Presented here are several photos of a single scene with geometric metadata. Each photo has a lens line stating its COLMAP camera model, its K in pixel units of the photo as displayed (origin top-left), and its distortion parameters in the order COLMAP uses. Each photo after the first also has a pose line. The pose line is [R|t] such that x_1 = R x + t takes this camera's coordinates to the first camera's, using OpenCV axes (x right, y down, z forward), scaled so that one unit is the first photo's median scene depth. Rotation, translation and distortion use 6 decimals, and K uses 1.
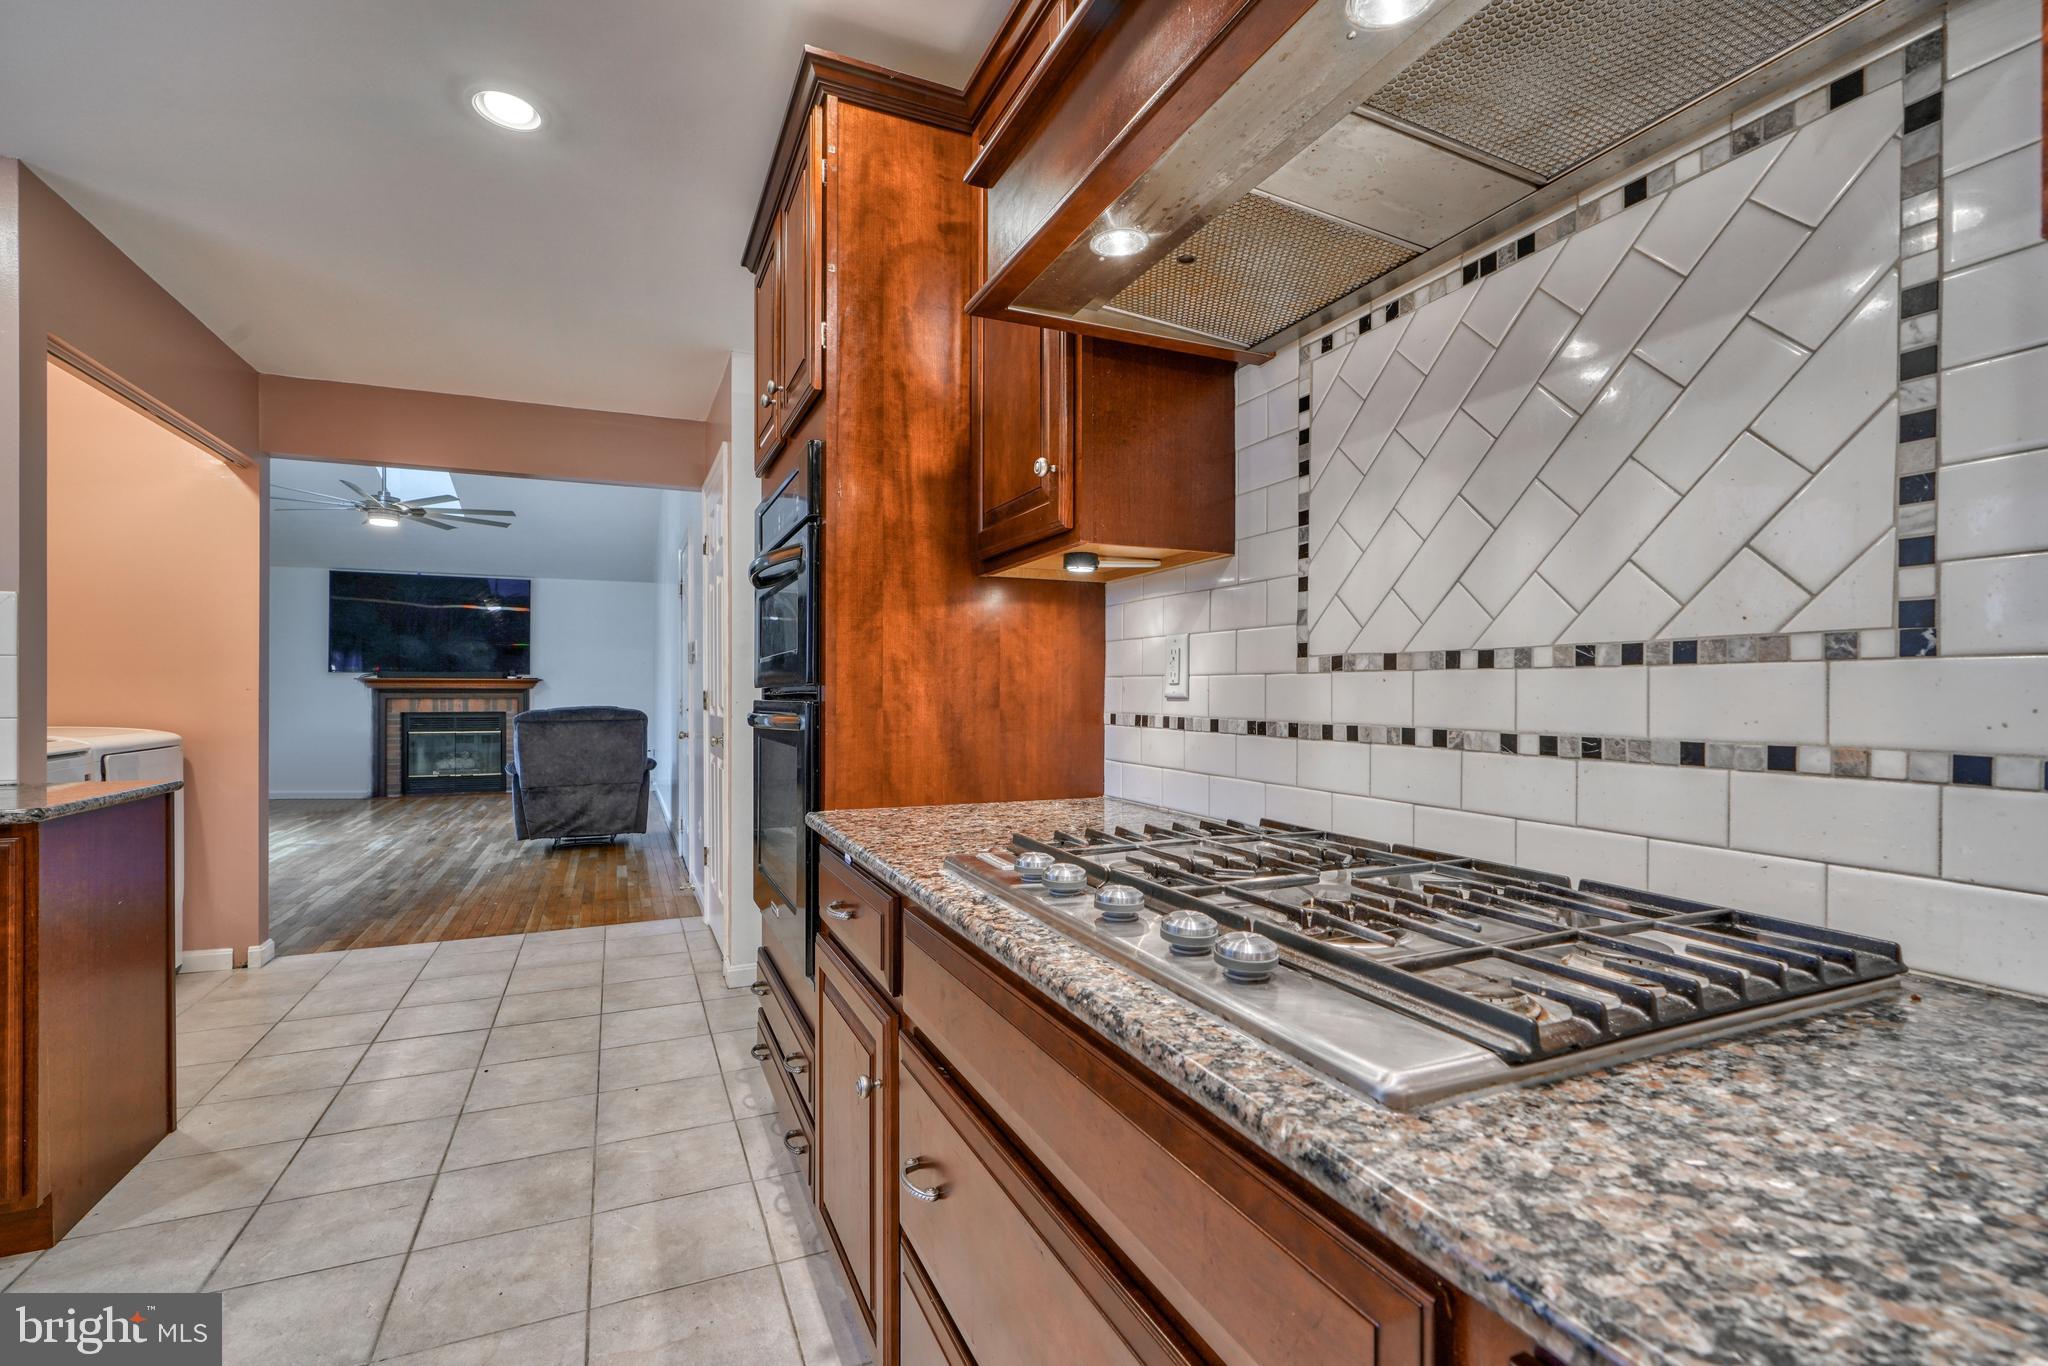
lens RADIAL K [[919.1, 0, 1024.9], [0, 919.1, 694.7], [0, 0, 1]] dist [-0.015502, 0.005370]
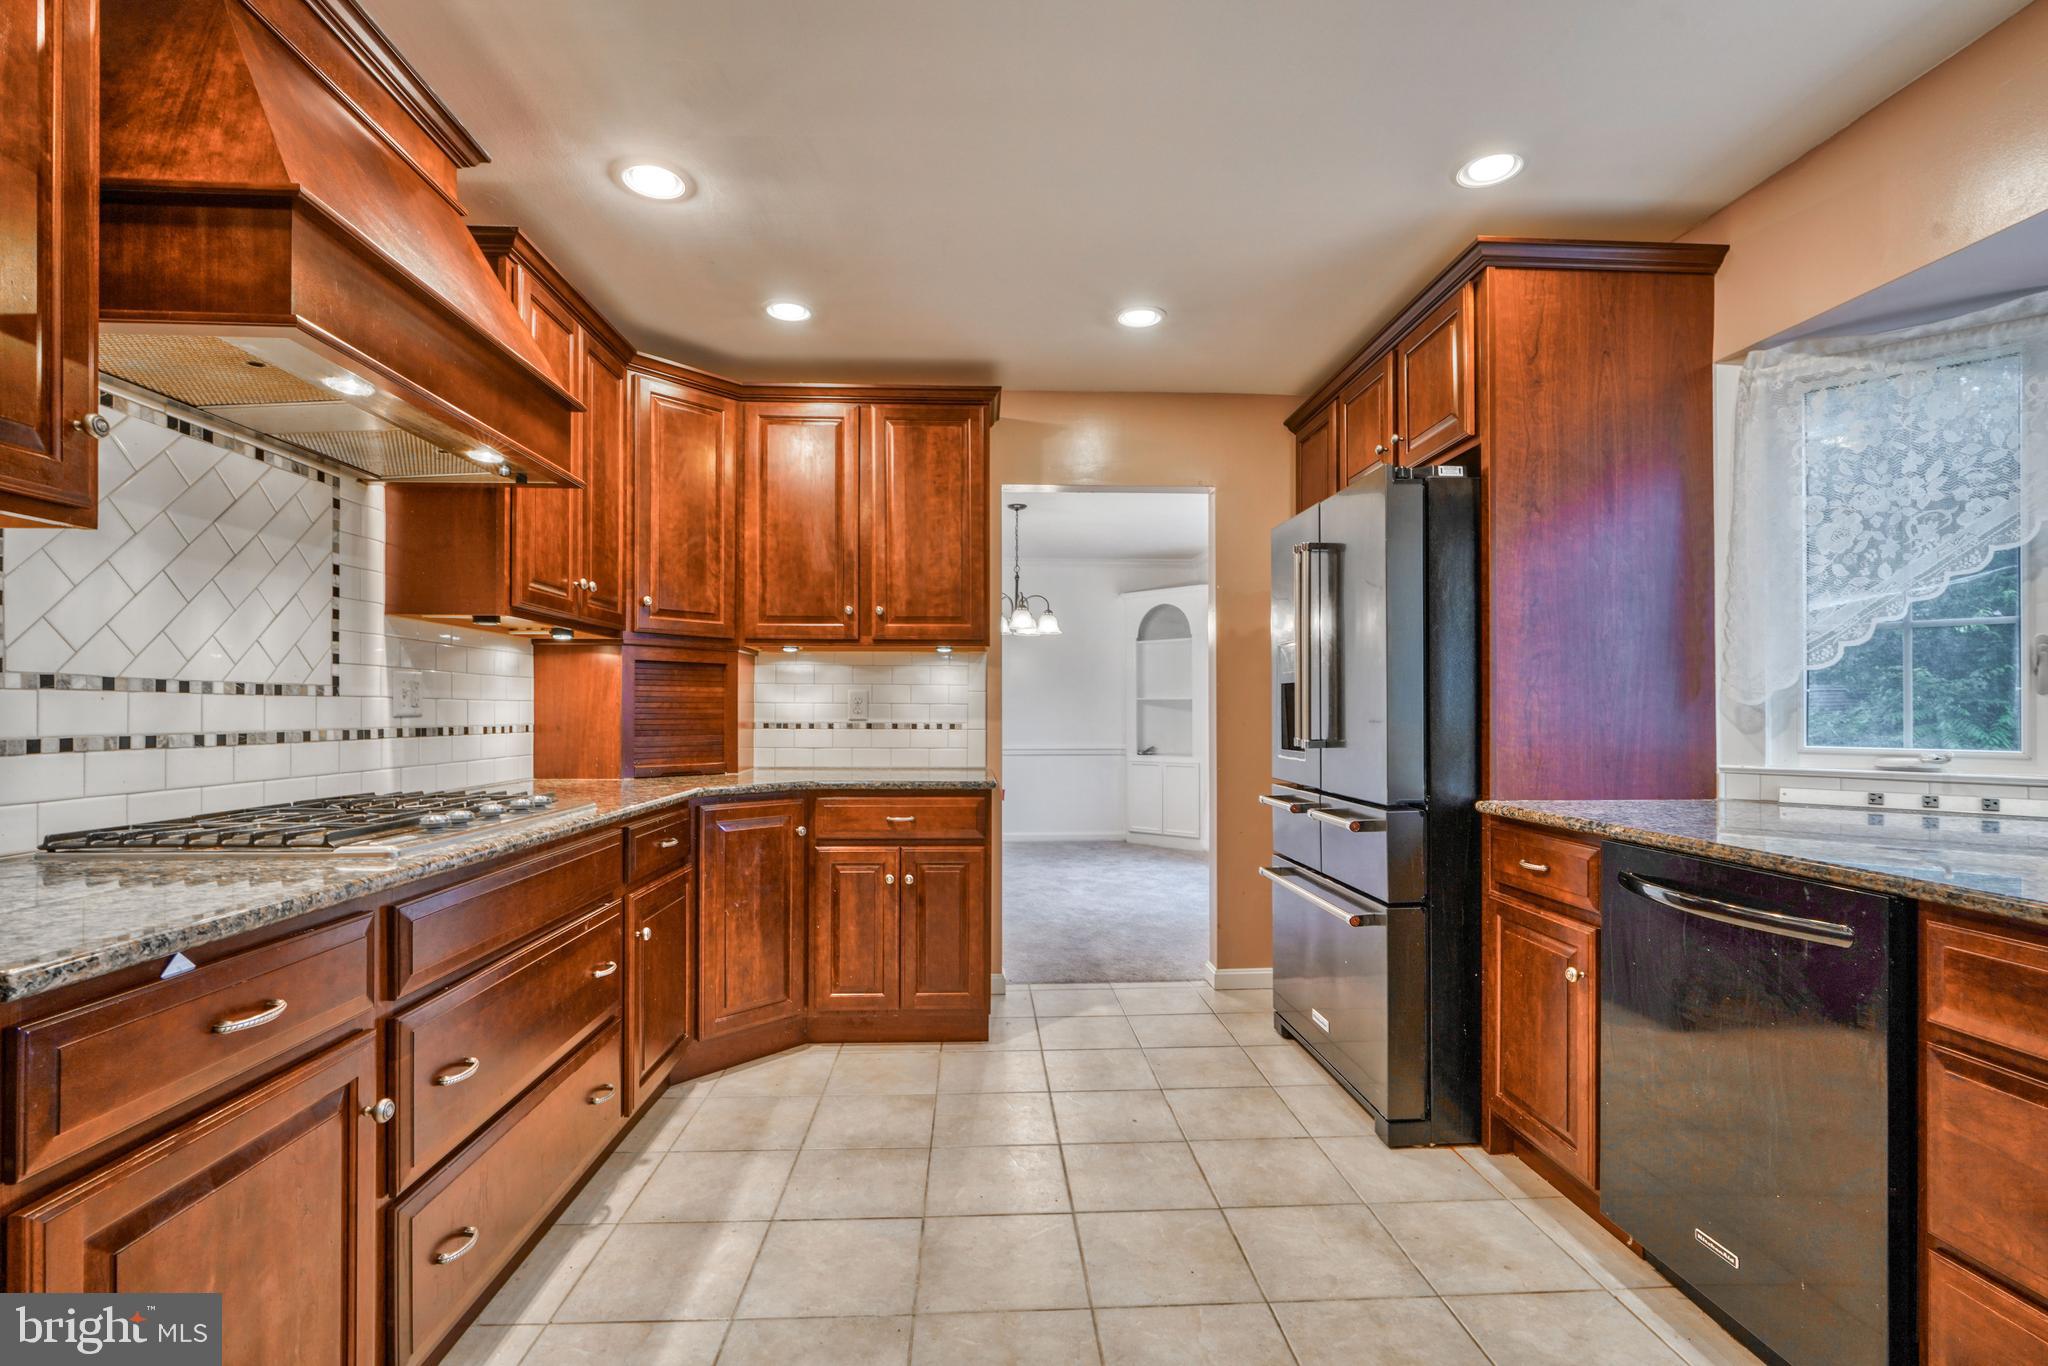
lens RADIAL K [[931.2, 0, 1019.6], [0, 931.2, 703.9], [0, 0, 1]] dist [0.000356, 0.000449]
pose [[-0.931741, -0.000755, 0.363122, -0.842513], [-0.002481, 0.999988, -0.004288, -0.004511], [-0.363114, -0.004897, -0.931732, 1.207178]]
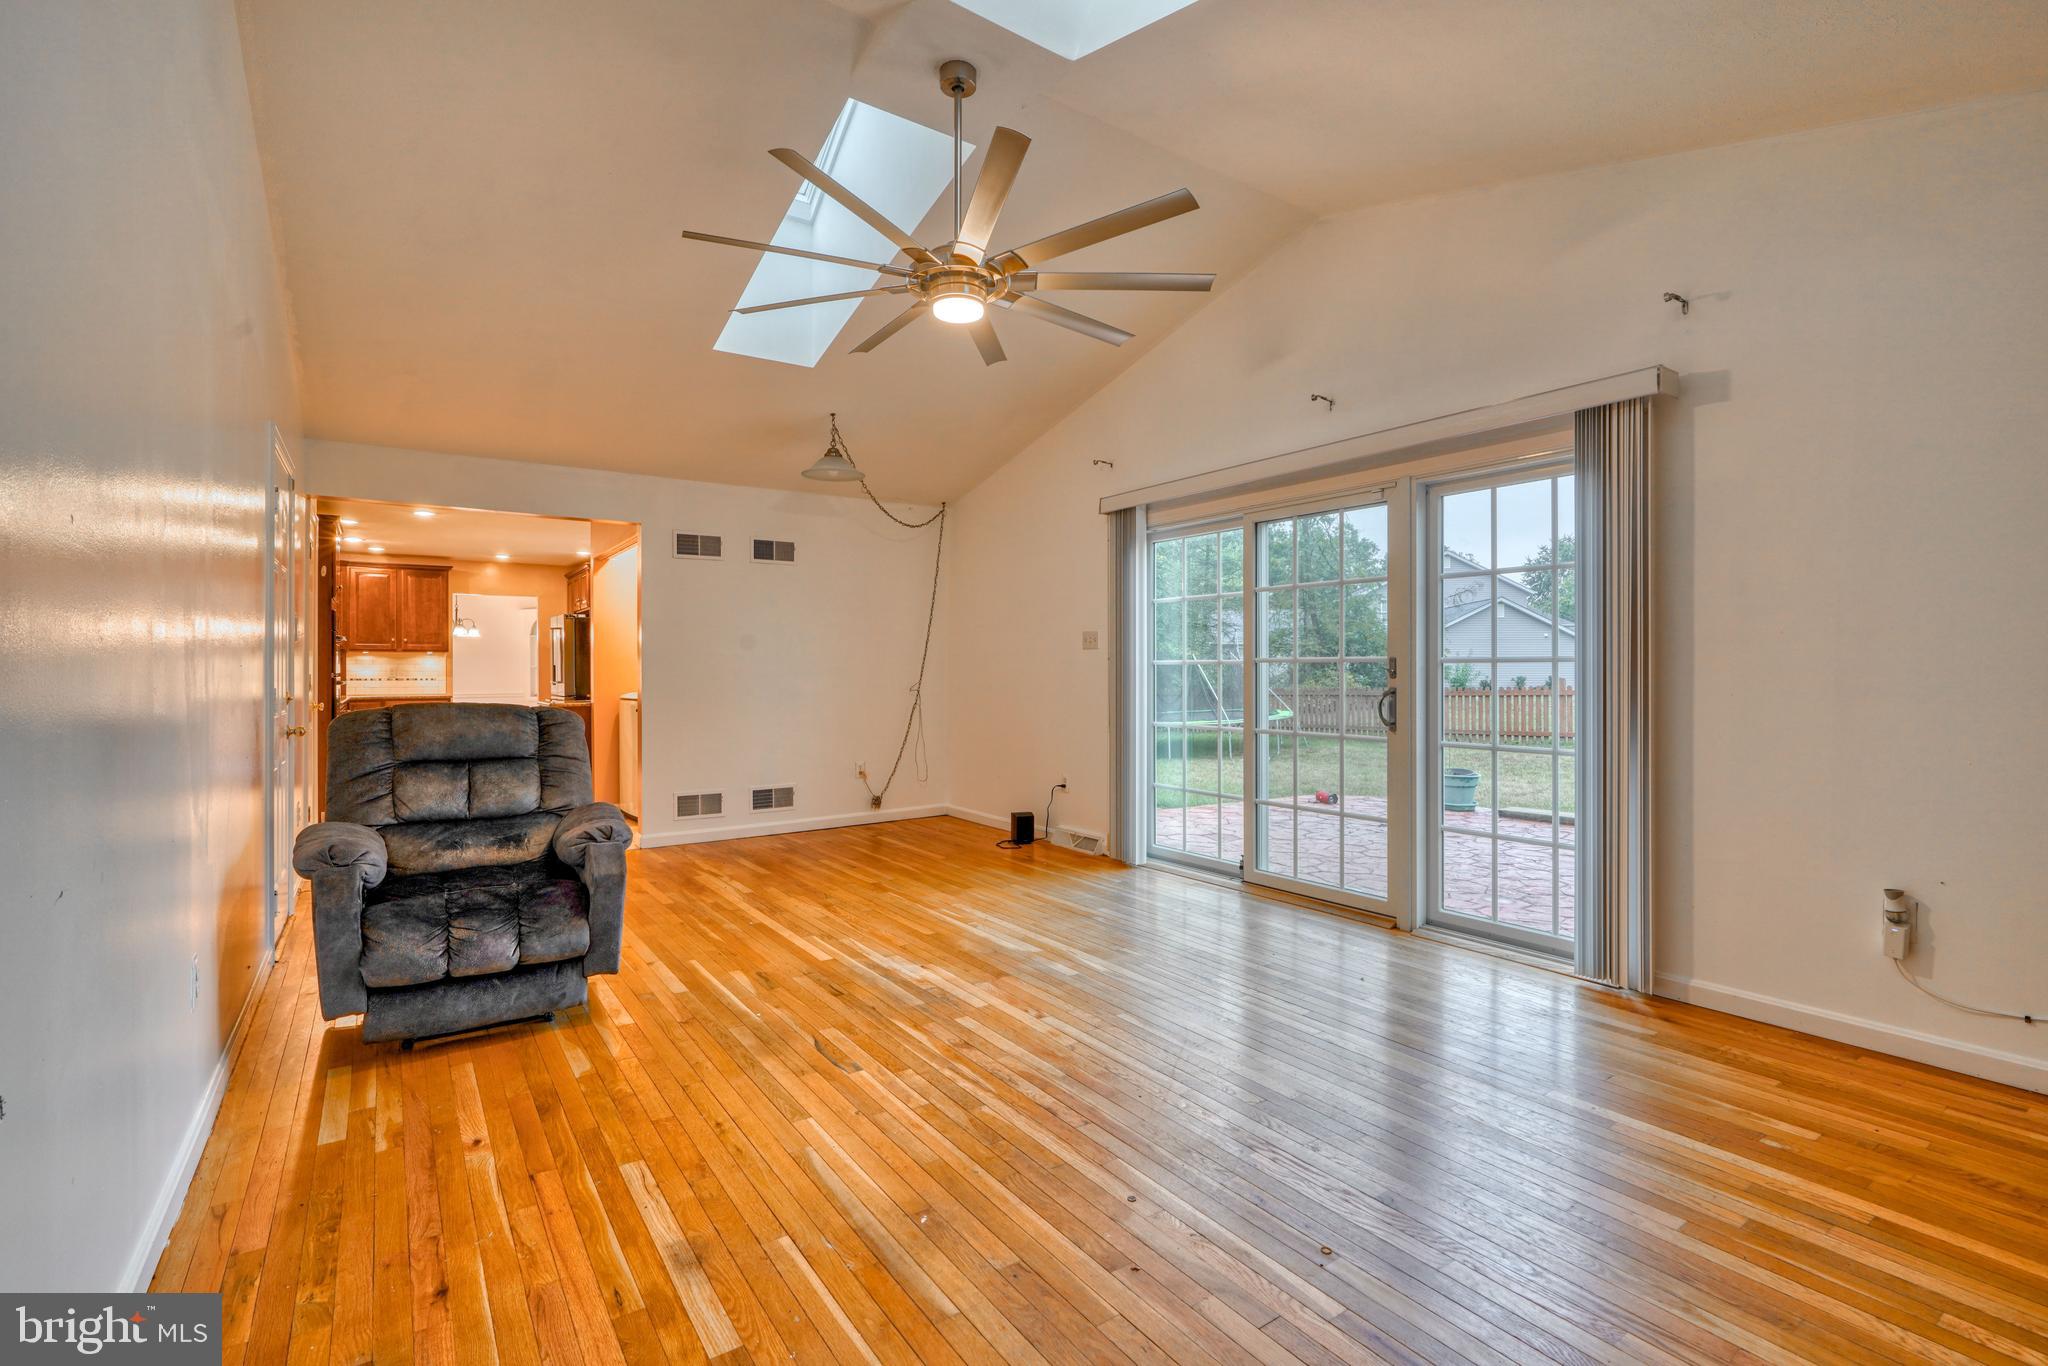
lens RADIAL K [[919.2, 0, 1024.0], [0, 919.2, 683.0], [0, 0, 1]] dist [-0.002562, 0.000037]
pose [[-0.982511, 0.001557, -0.186199, -2.543106], [-0.001231, 0.999889, 0.014858, -0.028166], [0.186201, 0.014827, -0.982400, 5.731206]]
